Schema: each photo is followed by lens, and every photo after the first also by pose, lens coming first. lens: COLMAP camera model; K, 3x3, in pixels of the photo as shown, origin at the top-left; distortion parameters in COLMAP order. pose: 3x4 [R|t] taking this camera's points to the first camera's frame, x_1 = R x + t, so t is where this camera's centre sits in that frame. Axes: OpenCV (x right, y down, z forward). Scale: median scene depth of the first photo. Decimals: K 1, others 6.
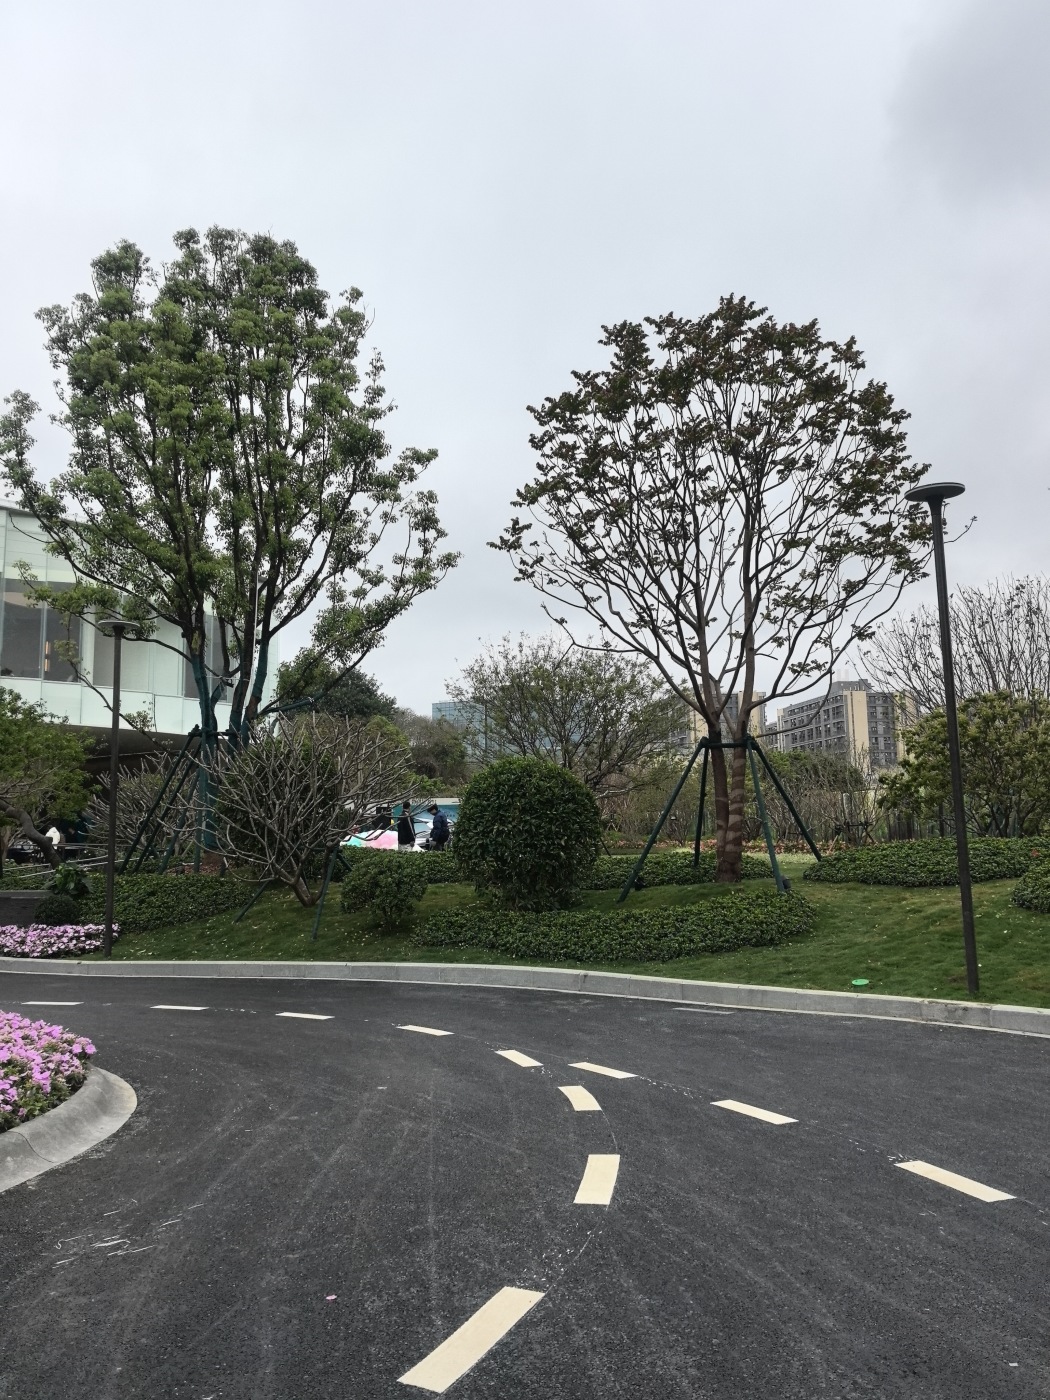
lens RADIAL K [[1123.9, 0, 532.7], [0, 1123.9, 689.2], [0, 0, 1]] dist [0.066408, -0.091887]
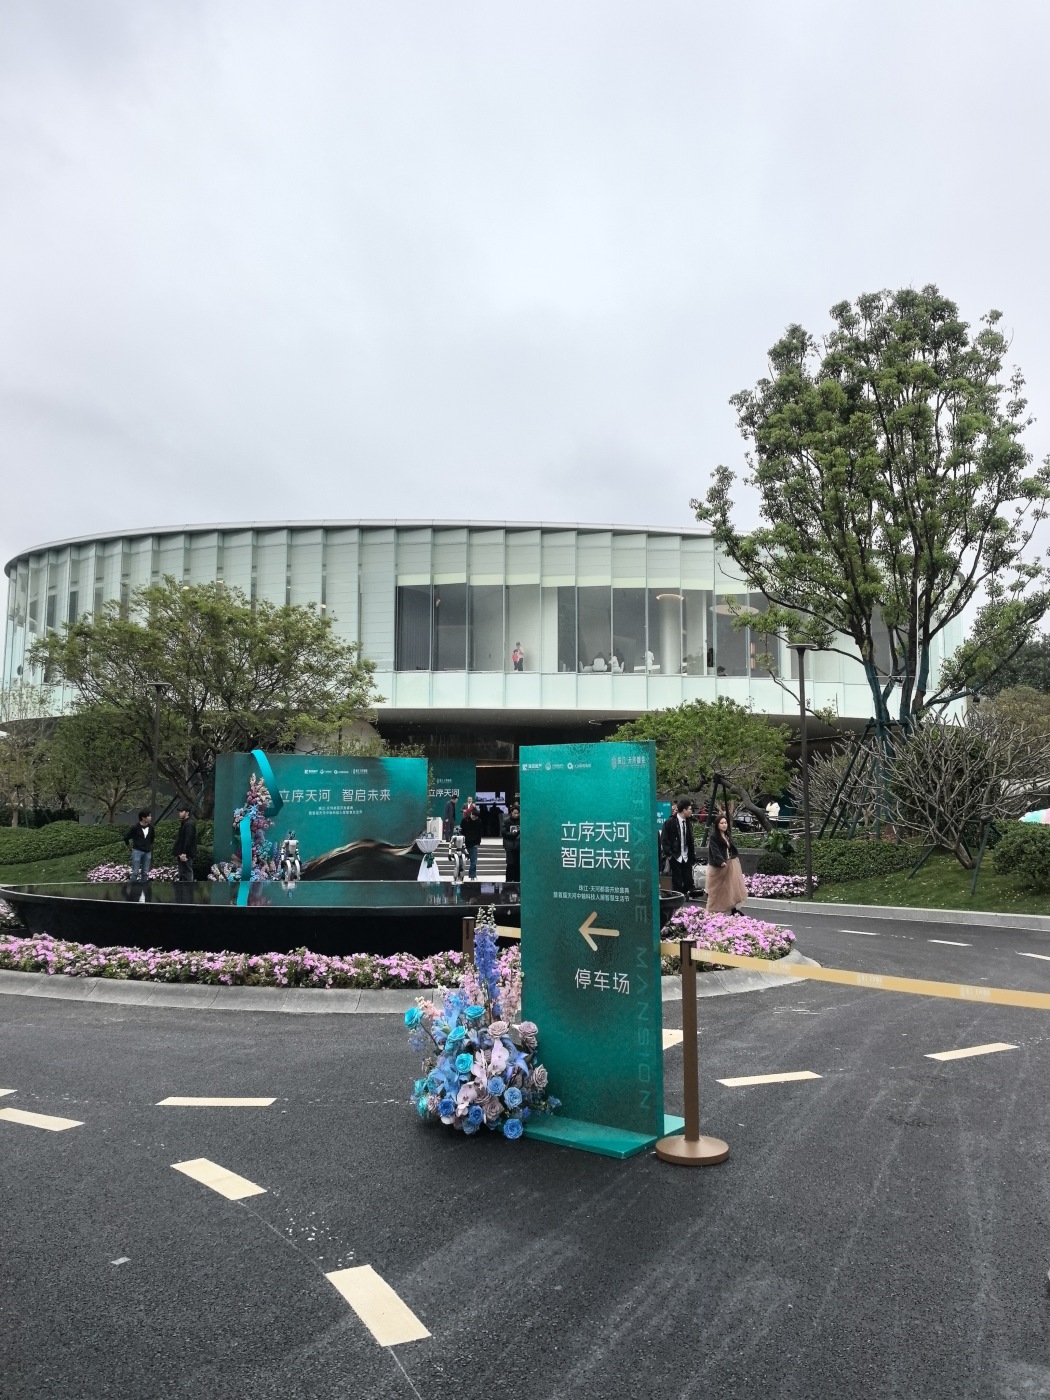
lens RADIAL K [[1147.6, 0, 558.5], [0, 1147.6, 694.7], [0, 0, 1]] dist [0.173217, -0.471251]
pose [[0.837838, -0.049976, -0.543627, 0.095023], [0.064872, 0.997860, 0.008246, -0.024004], [0.542051, -0.042175, 0.839287, -0.212201]]
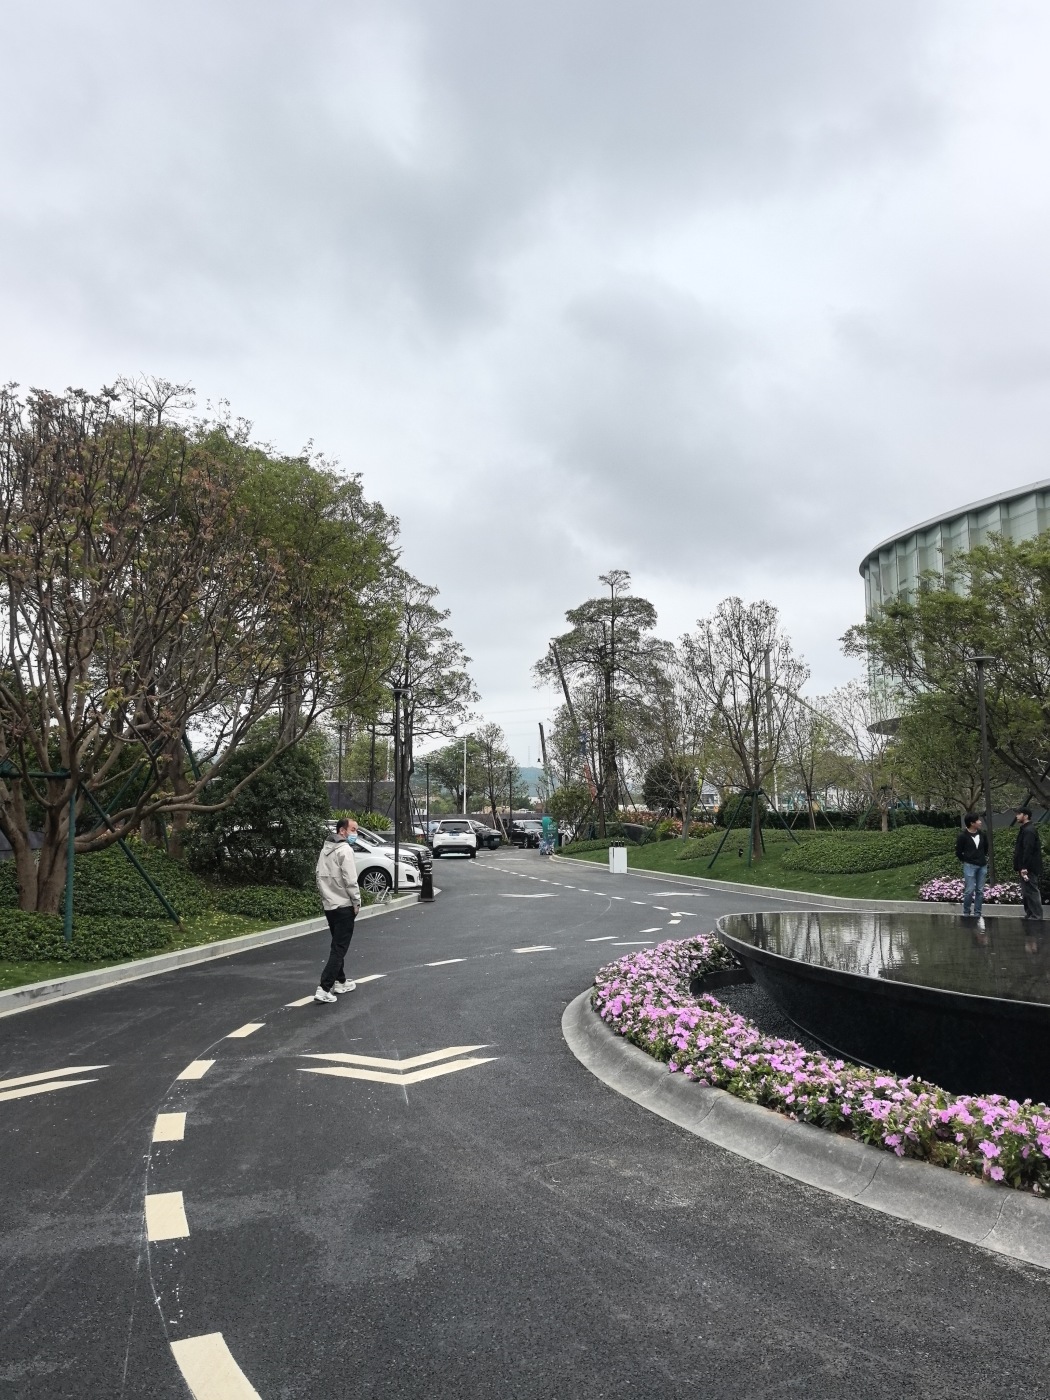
lens RADIAL K [[1123.9, 0, 532.7], [0, 1123.9, 689.2], [0, 0, 1]] dist [0.066408, -0.091887]
pose [[0.204892, -0.113326, -0.972202, -0.056536], [0.144386, 0.985907, -0.084494, 0.001136], [0.968076, -0.123061, 0.218367, 0.001414]]
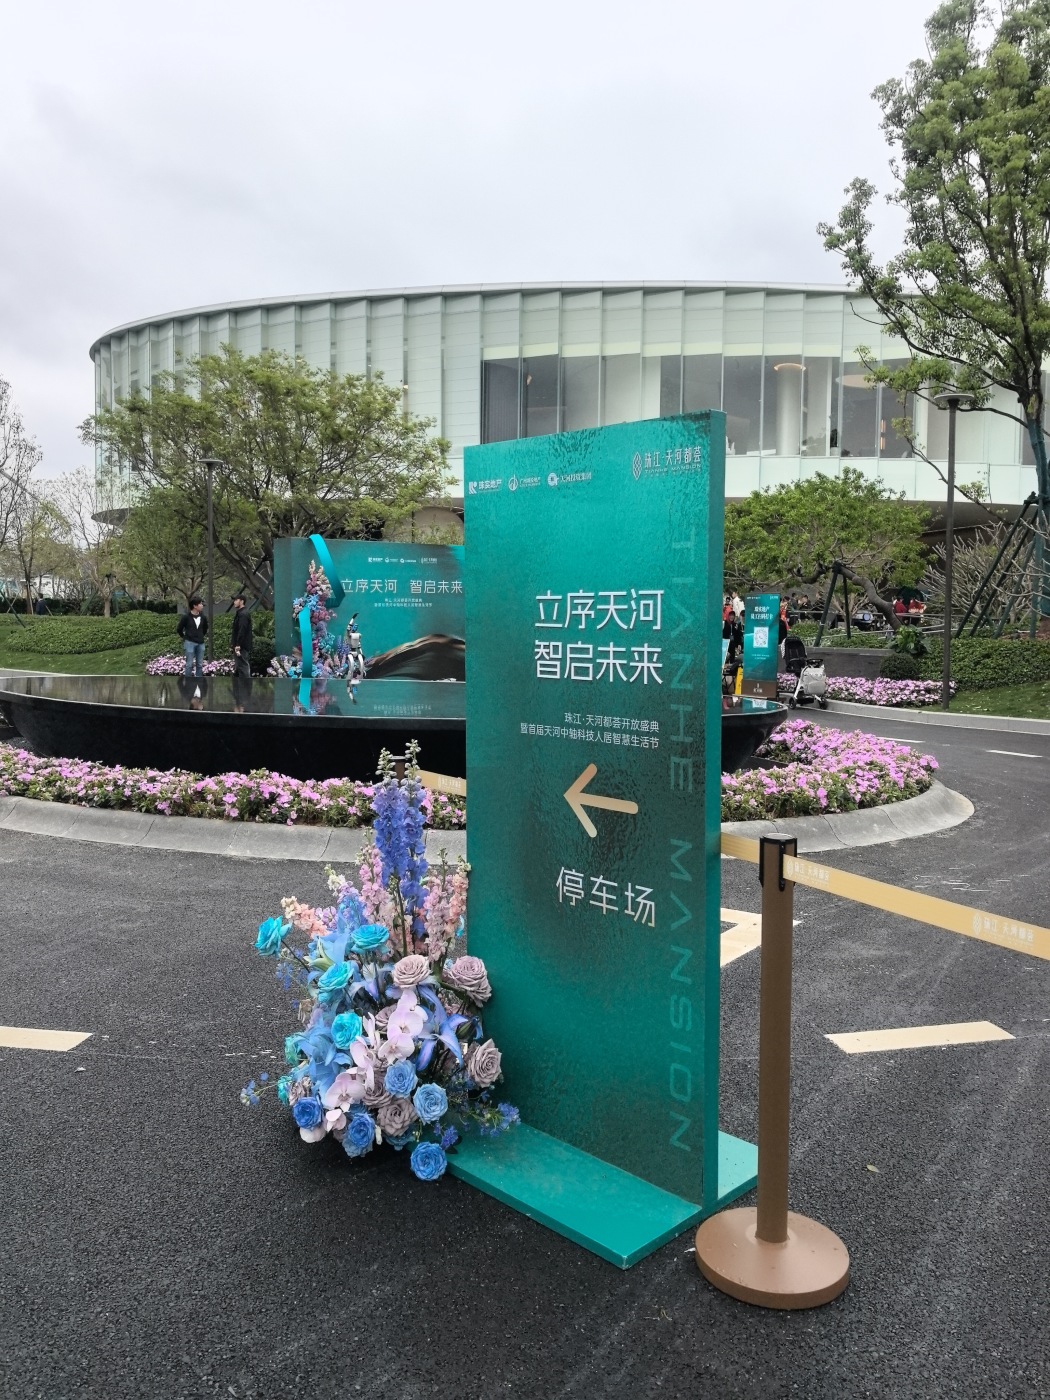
lens RADIAL K [[1137.0, 0, 504.4], [0, 1137.0, 685.1], [0, 0, 1]] dist [0.060466, -0.085567]
pose [[0.751551, 0.054320, -0.657435, 0.024490], [0.072085, 0.983874, 0.163696, 0.000328], [0.655725, -0.170417, 0.735516, -0.070264]]
